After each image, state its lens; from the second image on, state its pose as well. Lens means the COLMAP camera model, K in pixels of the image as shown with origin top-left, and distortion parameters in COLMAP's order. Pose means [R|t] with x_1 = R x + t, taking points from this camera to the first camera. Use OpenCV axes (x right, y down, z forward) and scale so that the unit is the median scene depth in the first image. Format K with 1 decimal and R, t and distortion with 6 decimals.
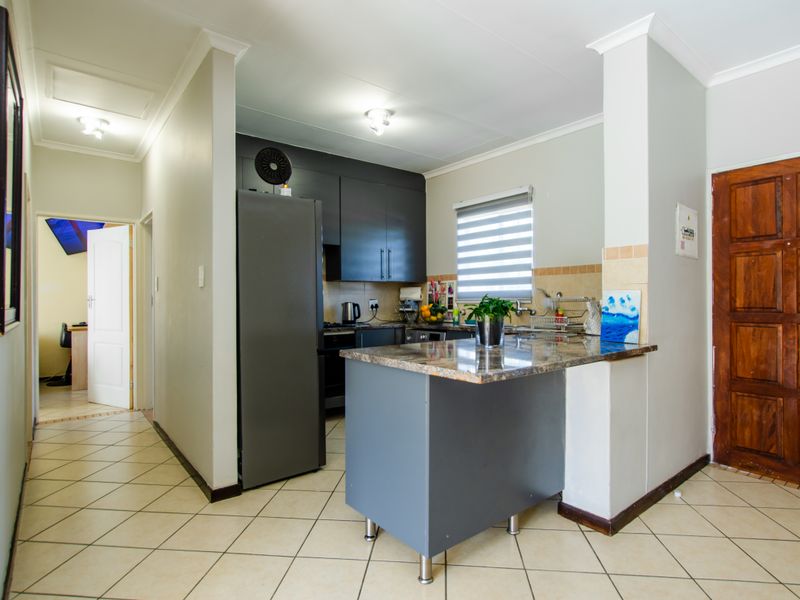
lens RADIAL K [[439.3, 0, 397.7], [0, 439.3, 302.0], [0, 0, 1]] dist [-0.006238, -0.001485]
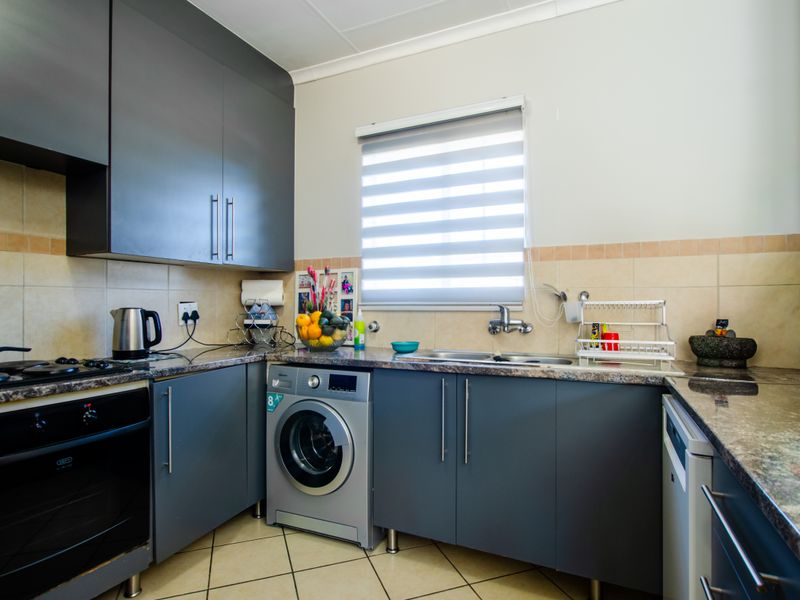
lens RADIAL K [[439.3, 0, 397.7], [0, 439.3, 302.0], [0, 0, 1]] dist [-0.006238, -0.001485]
pose [[0.897580, 0.009273, 0.440754, -0.064557], [-0.005024, 0.999929, -0.010807, -0.001621], [-0.440823, 0.007486, 0.897563, 0.490494]]
